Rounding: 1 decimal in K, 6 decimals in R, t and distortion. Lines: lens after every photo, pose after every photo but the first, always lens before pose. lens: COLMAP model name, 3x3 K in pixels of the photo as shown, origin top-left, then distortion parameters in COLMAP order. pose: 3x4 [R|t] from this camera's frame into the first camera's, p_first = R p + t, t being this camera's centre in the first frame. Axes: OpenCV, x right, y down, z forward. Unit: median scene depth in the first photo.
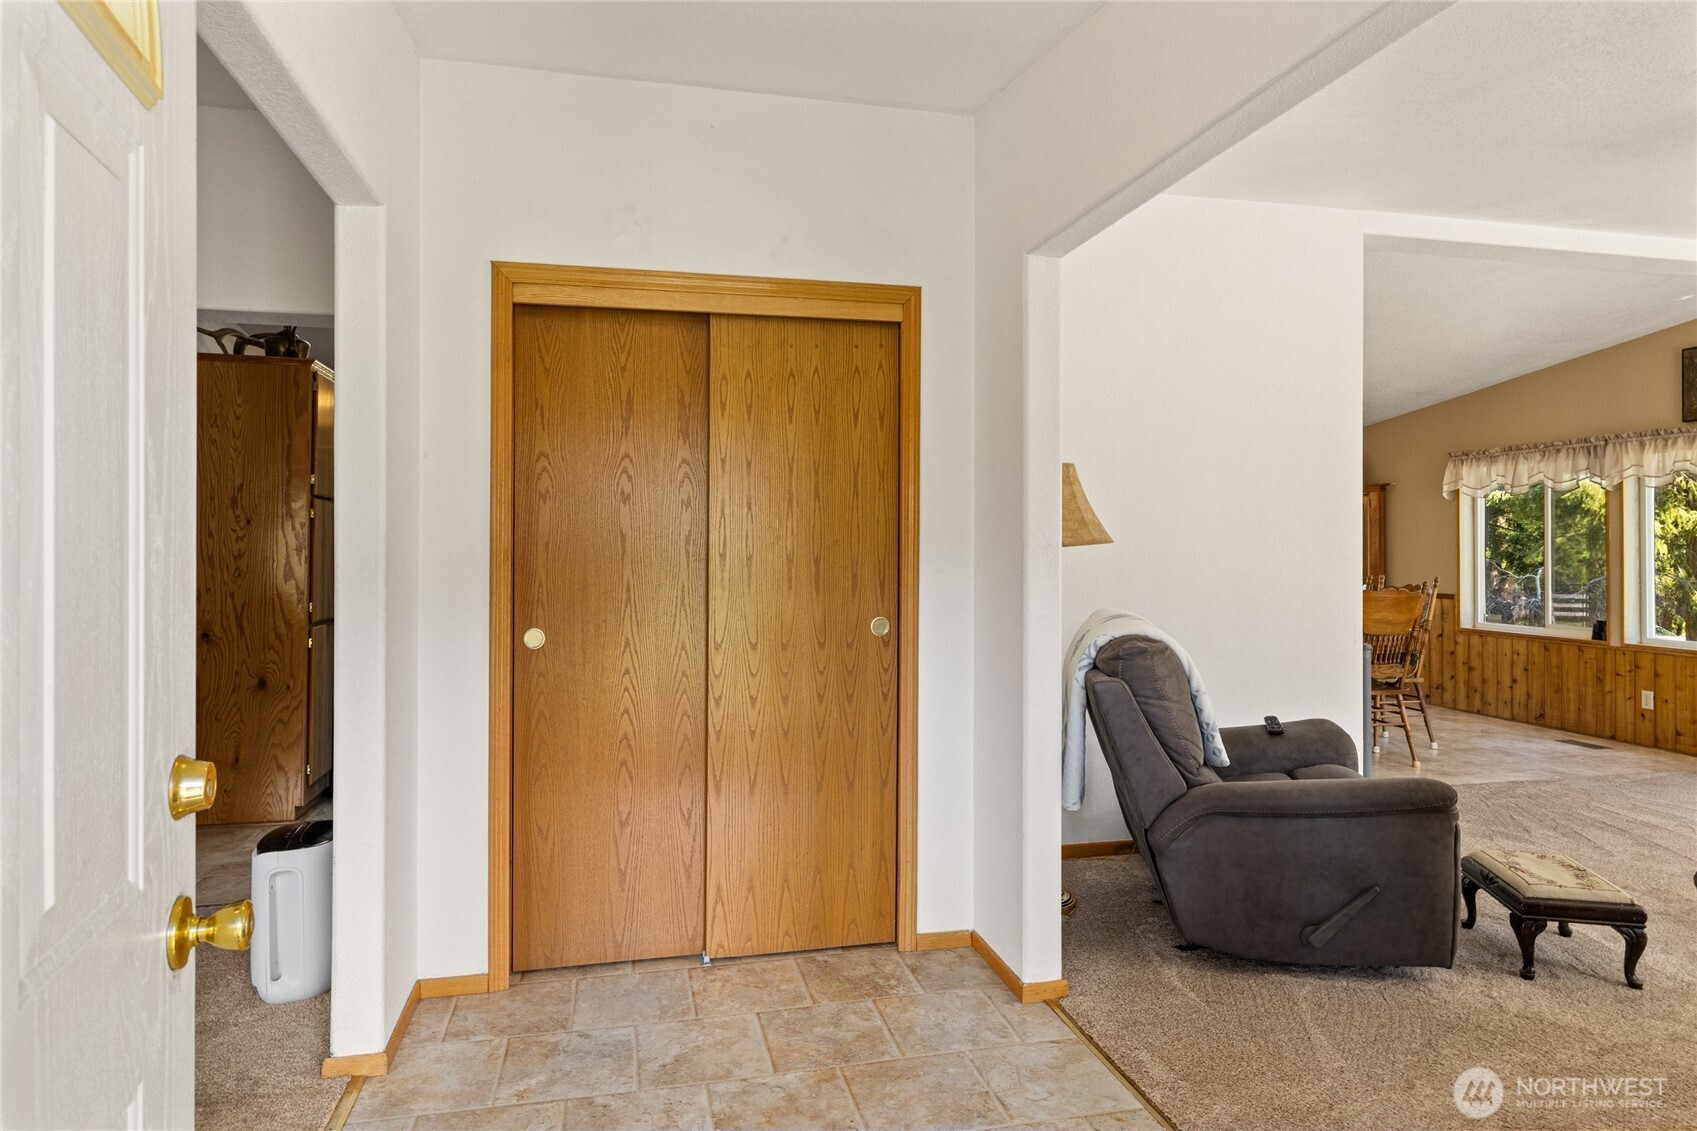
lens RADIAL K [[994.3, 0, 847.3], [0, 994.3, 555.1], [0, 0, 1]] dist [-0.000495, -0.000117]
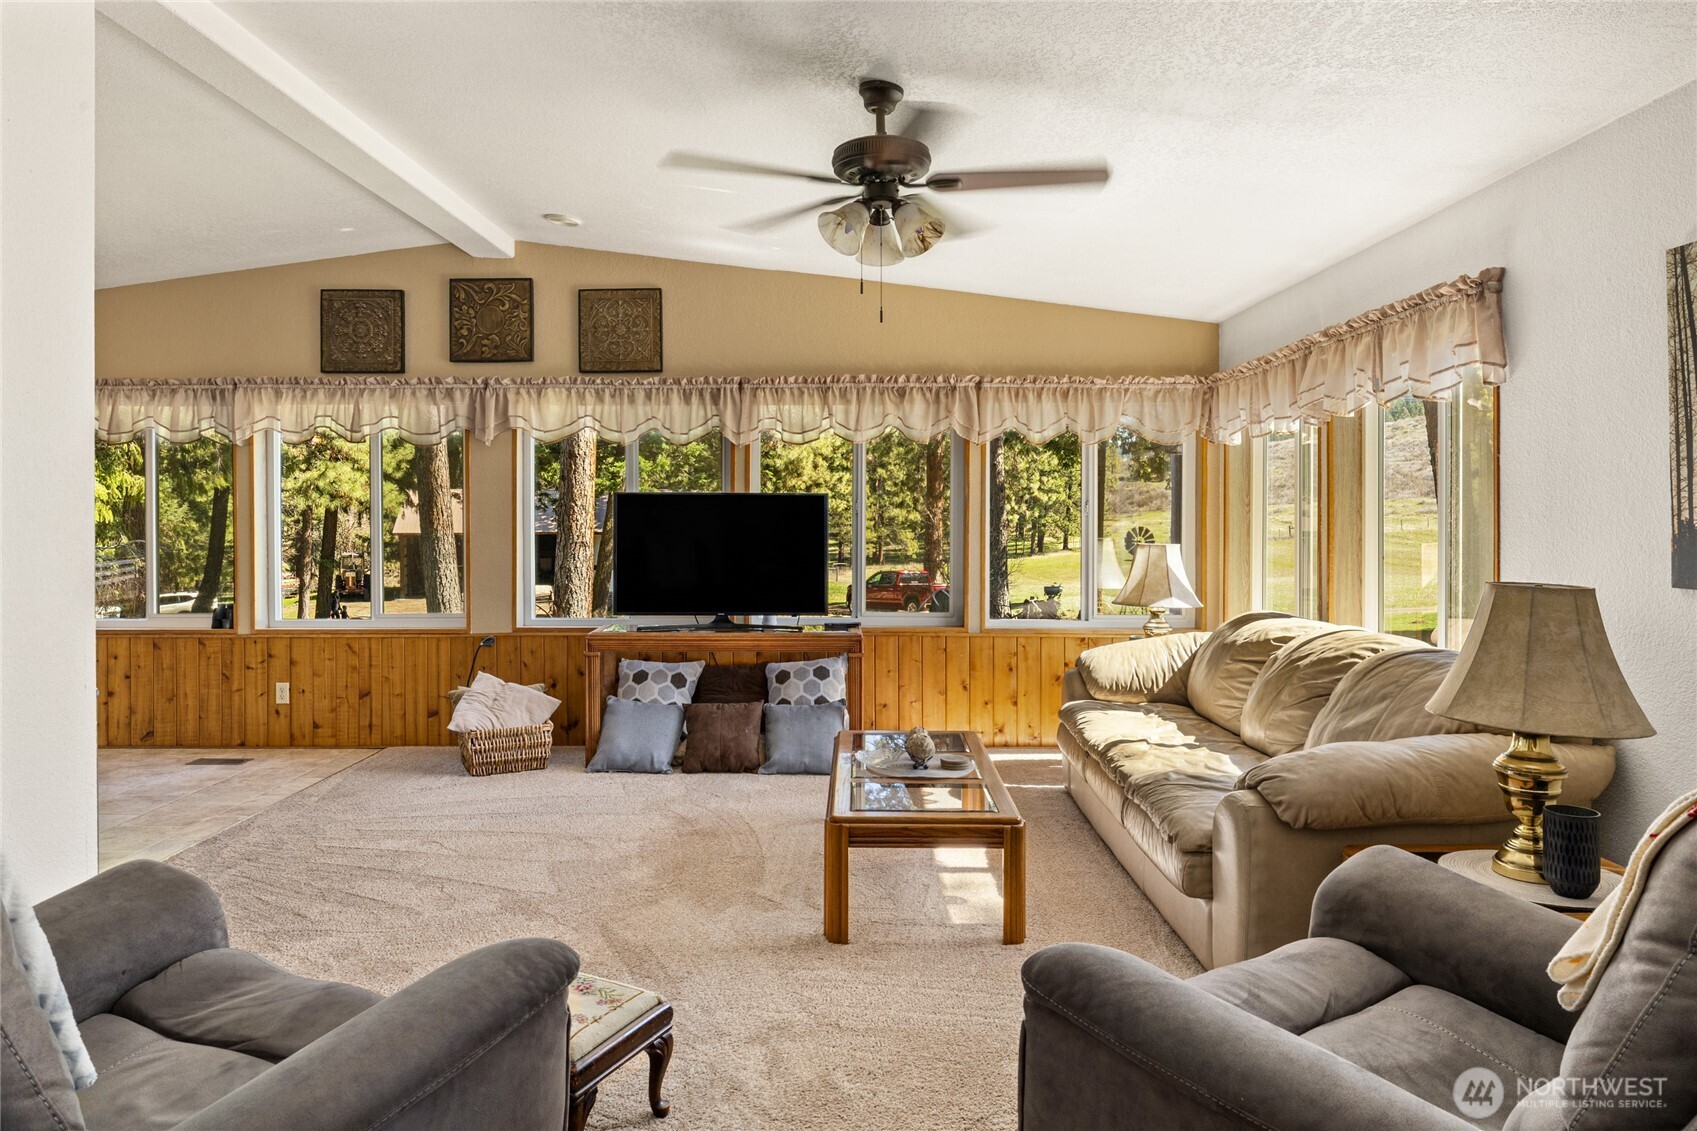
lens RADIAL K [[1072.0, 0, 843.1], [0, 1072.0, 525.5], [0, 0, 1]] dist [-0.009795, -0.001420]
pose [[0.239128, -0.015183, 0.970869, 0.028579], [0.011478, 0.999852, 0.012809, -0.004720], [-0.970920, 0.008080, 0.239267, 0.301196]]
